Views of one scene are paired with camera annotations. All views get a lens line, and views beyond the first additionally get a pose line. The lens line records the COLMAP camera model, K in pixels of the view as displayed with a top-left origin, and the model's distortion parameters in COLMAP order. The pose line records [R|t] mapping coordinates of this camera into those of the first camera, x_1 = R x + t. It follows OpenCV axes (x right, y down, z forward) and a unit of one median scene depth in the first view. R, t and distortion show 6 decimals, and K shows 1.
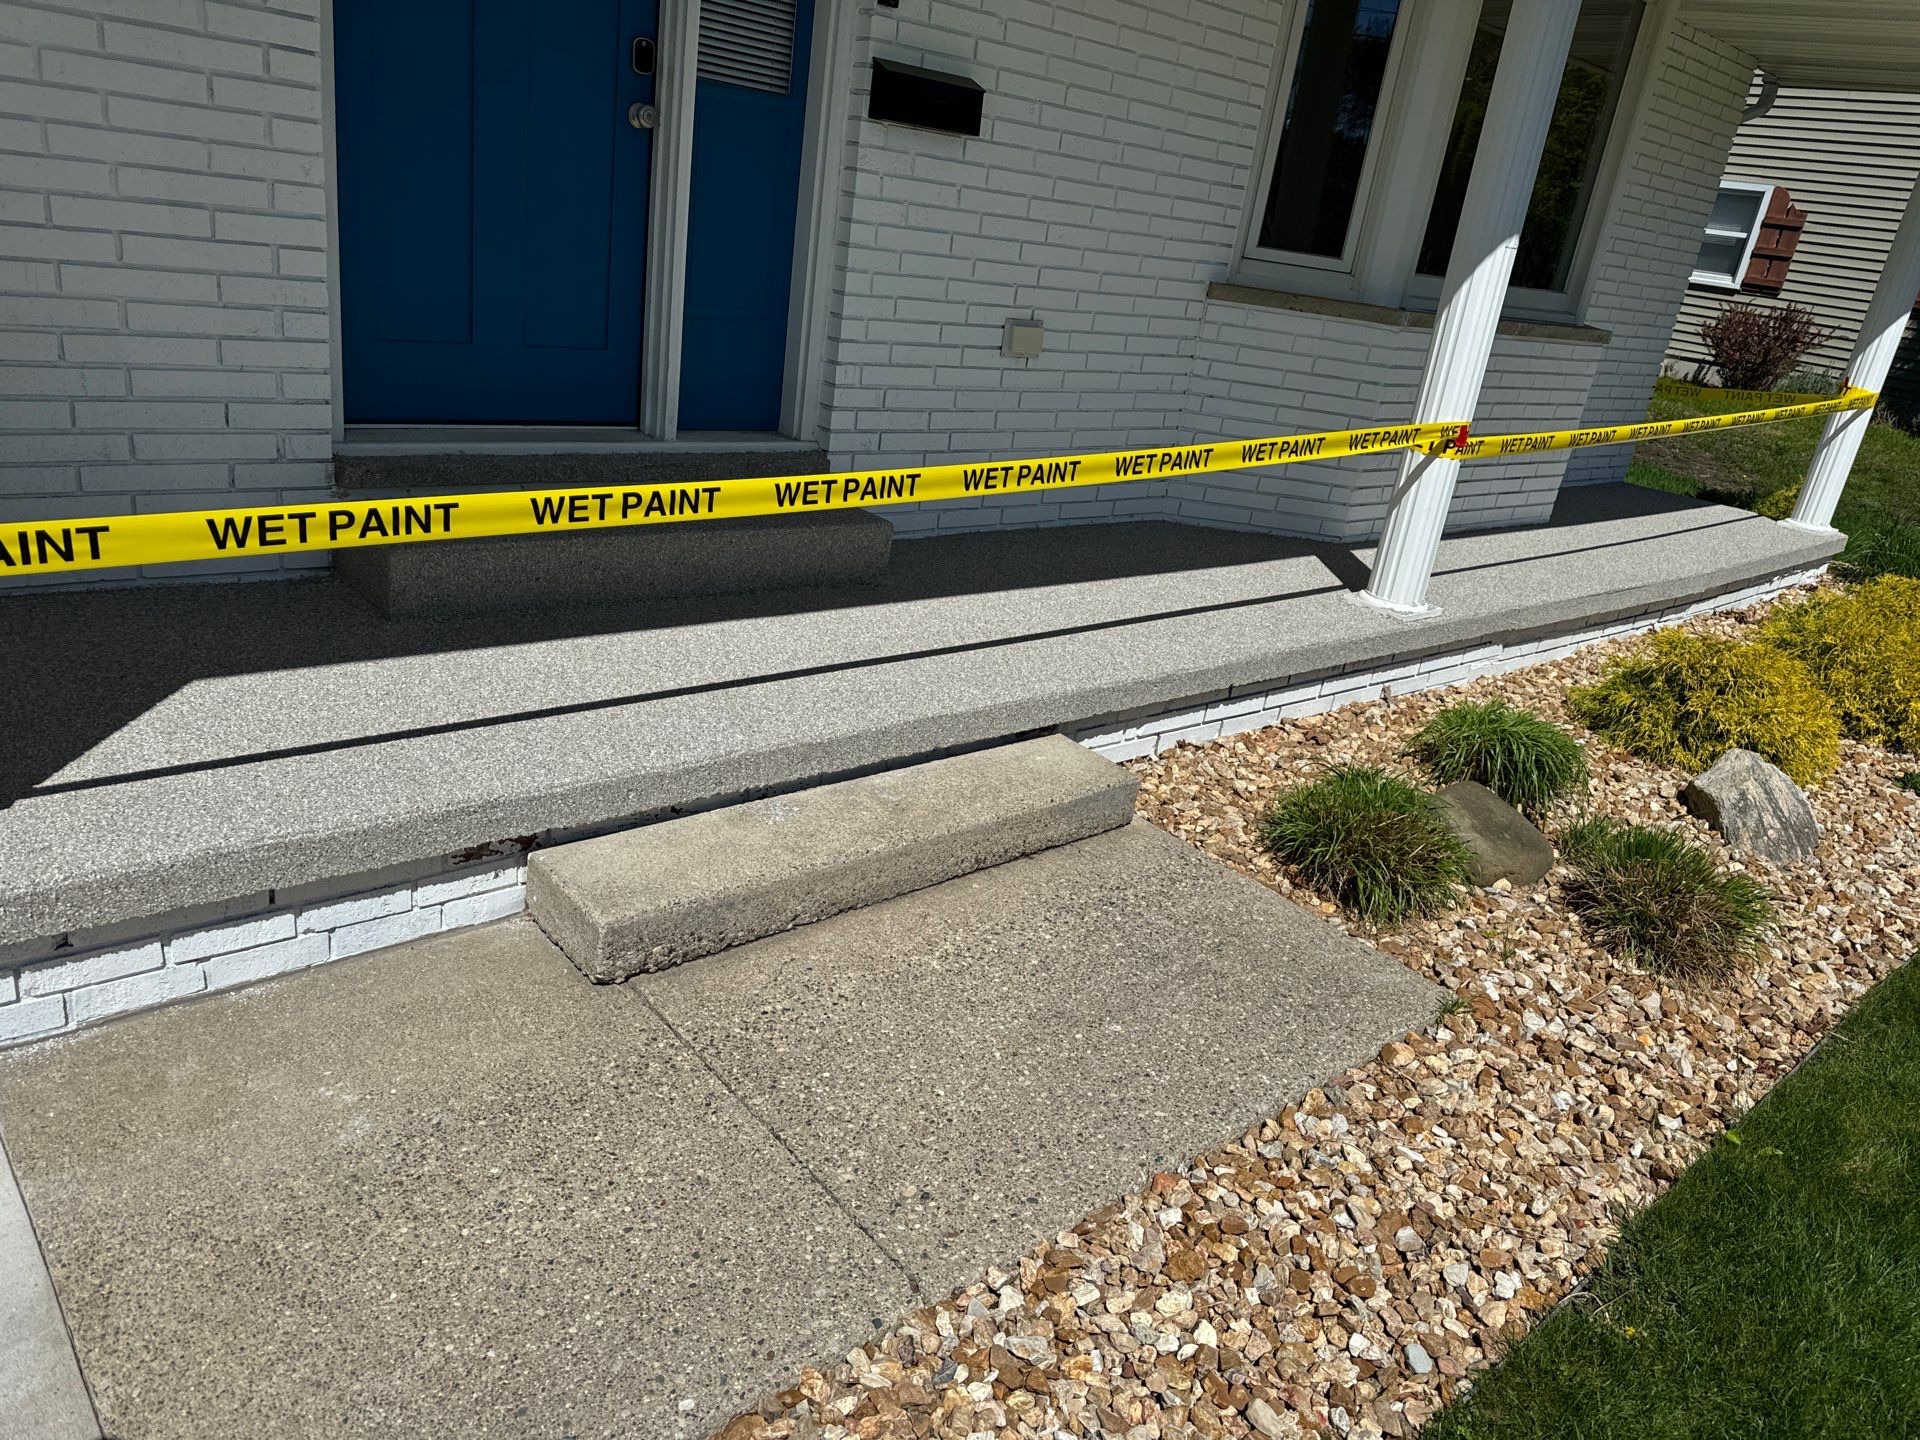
lens RADIAL K [[1345.2, 0, 961.8], [0, 1345.2, 725.8], [0, 0, 1]] dist [0.136791, -0.218716]
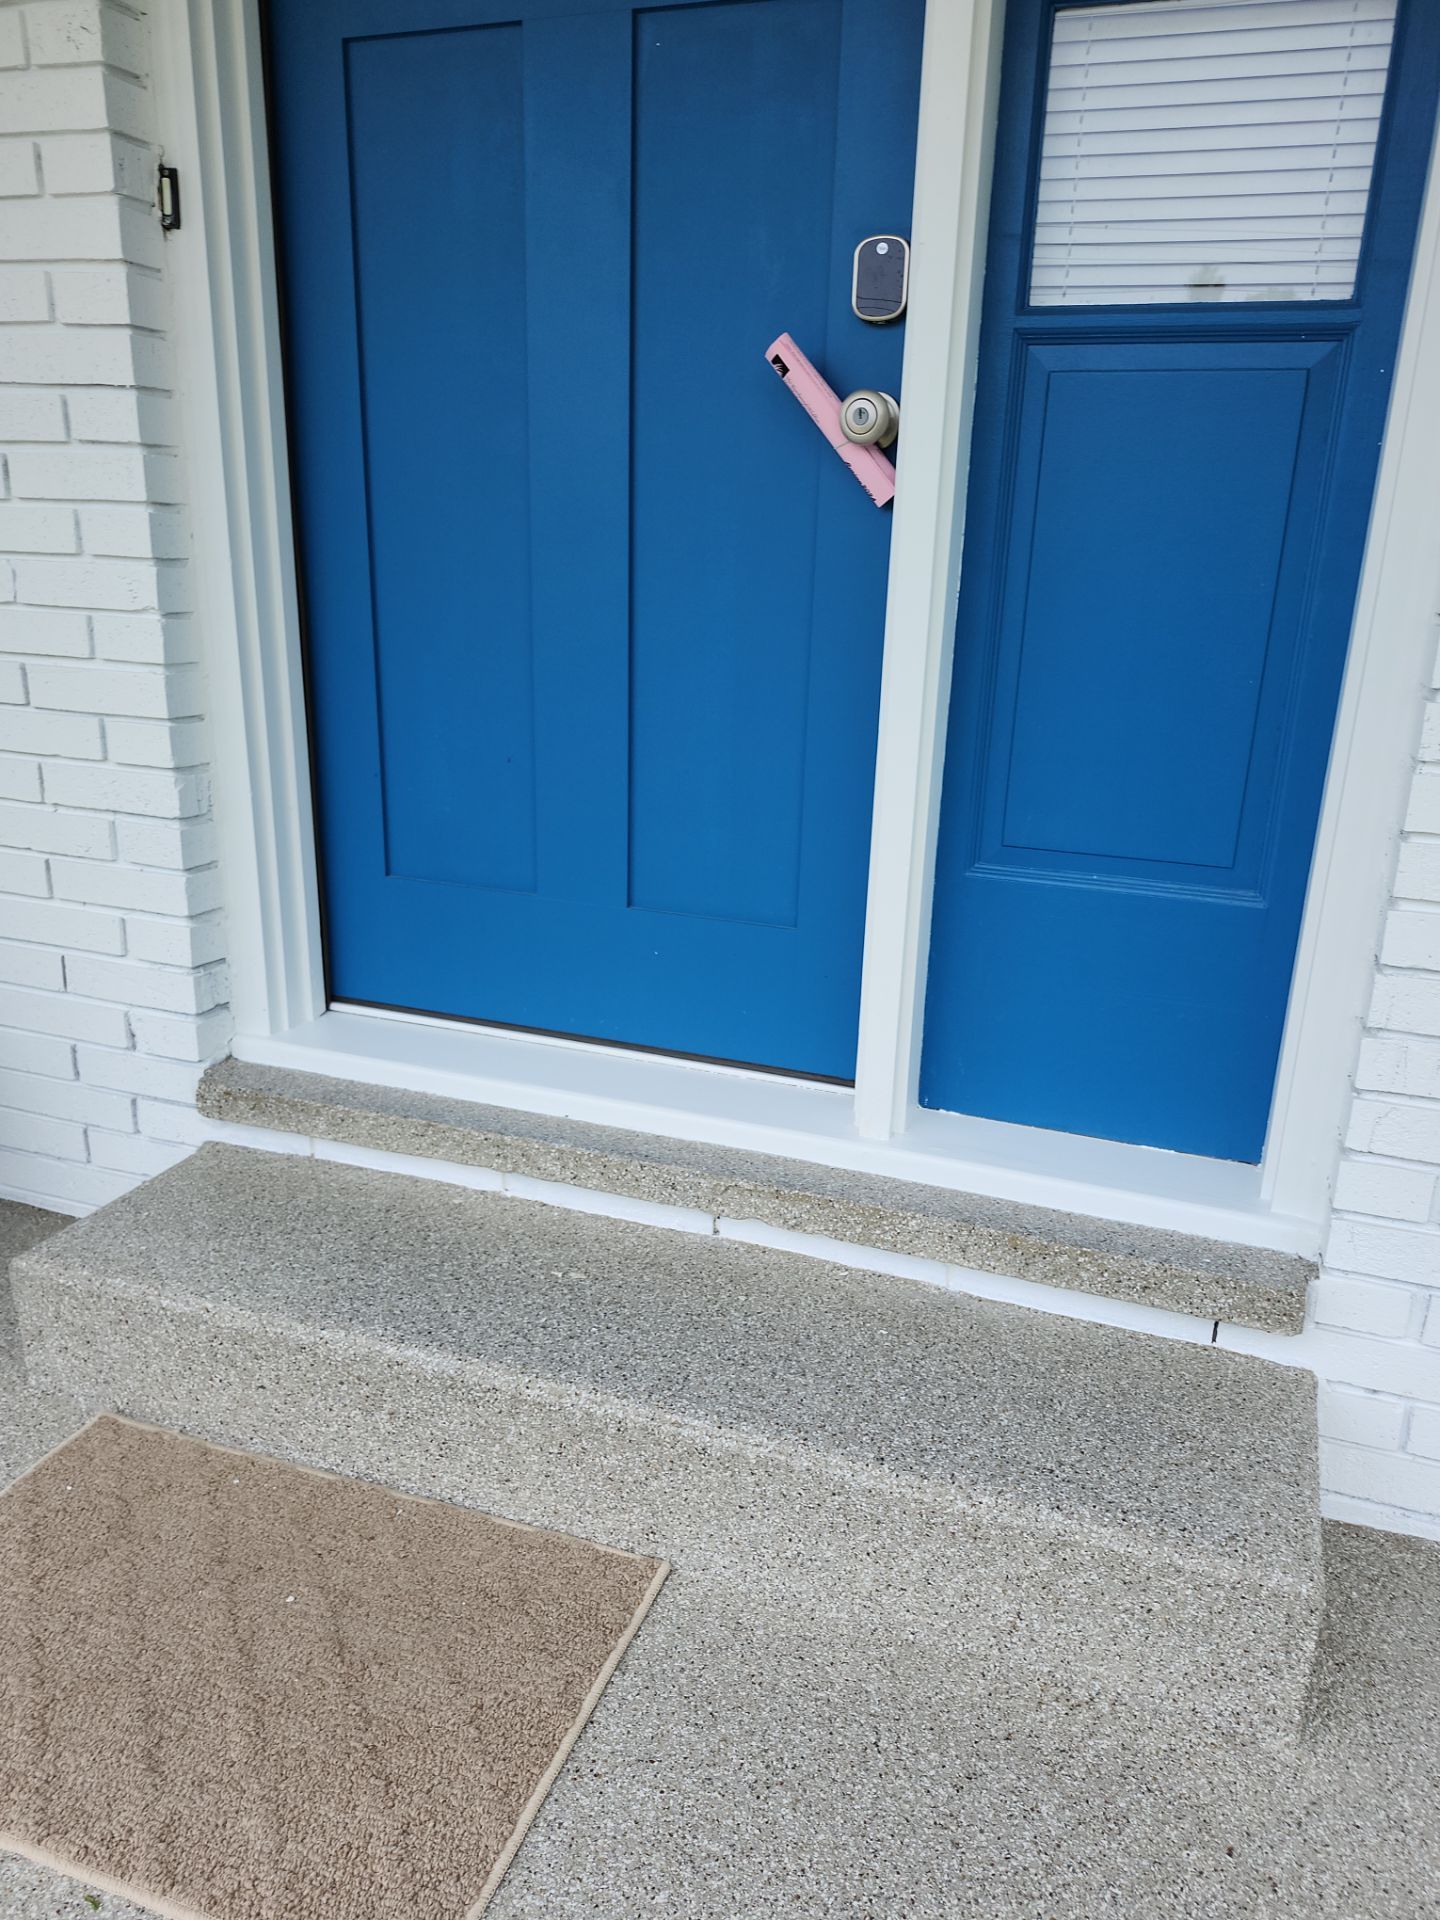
lens RADIAL K [[1361.1, 0, 720.0], [0, 1361.1, 960.0], [0, 0, 1]] dist [0.121218, -0.134068]
pose [[0.469371, 0.136039, -0.872459, 0.151974], [-0.291640, 0.956497, -0.007756, -0.277625], [0.833449, 0.258084, 0.488626, 0.827439]]
